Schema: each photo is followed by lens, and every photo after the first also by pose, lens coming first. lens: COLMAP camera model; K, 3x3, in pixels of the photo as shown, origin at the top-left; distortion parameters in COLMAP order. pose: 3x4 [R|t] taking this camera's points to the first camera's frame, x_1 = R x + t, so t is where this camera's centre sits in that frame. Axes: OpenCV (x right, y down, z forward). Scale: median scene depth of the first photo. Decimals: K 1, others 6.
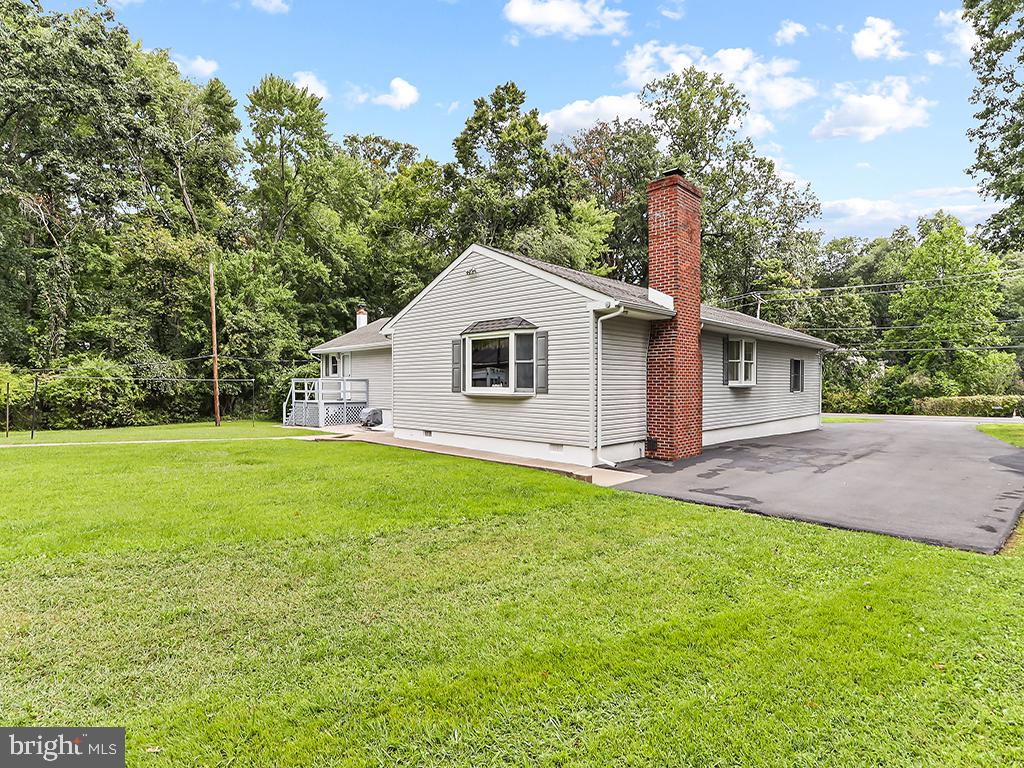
lens RADIAL K [[539.1, 0, 512.4], [0, 539.1, 383.4], [0, 0, 1]] dist [-0.003797, 0.000856]
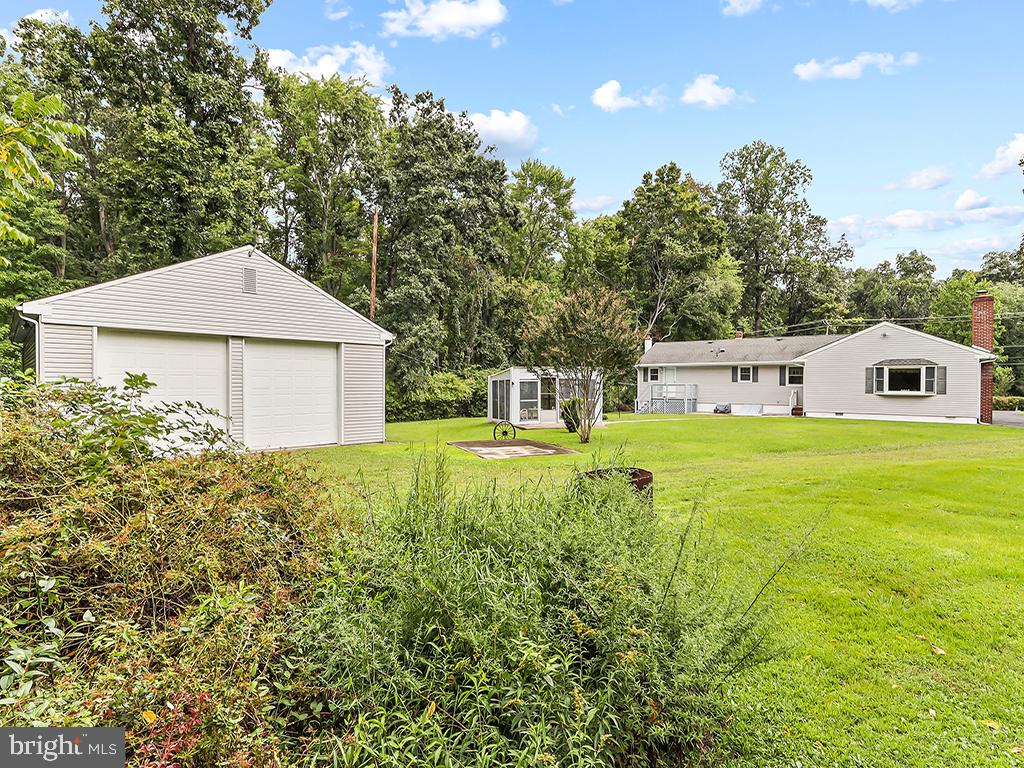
lens RADIAL K [[527.1, 0, 508.0], [0, 527.1, 383.4], [0, 0, 1]] dist [-0.003500, -0.000833]
pose [[0.995434, 0.006495, 0.095235, -0.775556], [-0.006475, 0.999979, -0.000519, -0.005093], [-0.095236, -0.000100, 0.995455, -0.398283]]
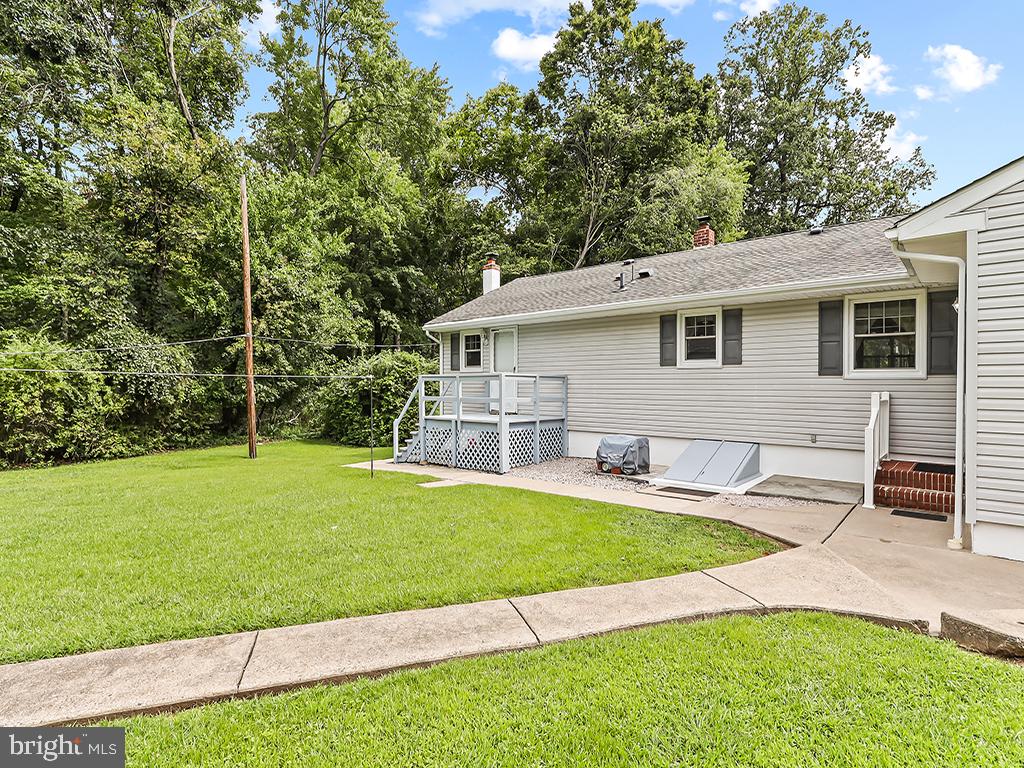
lens RADIAL K [[539.1, 0, 514.1], [0, 539.1, 382.2], [0, 0, 1]] dist [-0.003797, 0.000856]
pose [[0.998486, -0.000831, 0.055002, -0.277247], [0.000850, 1.000000, -0.000321, -0.000941], [-0.055002, 0.000367, 0.998486, 0.375759]]
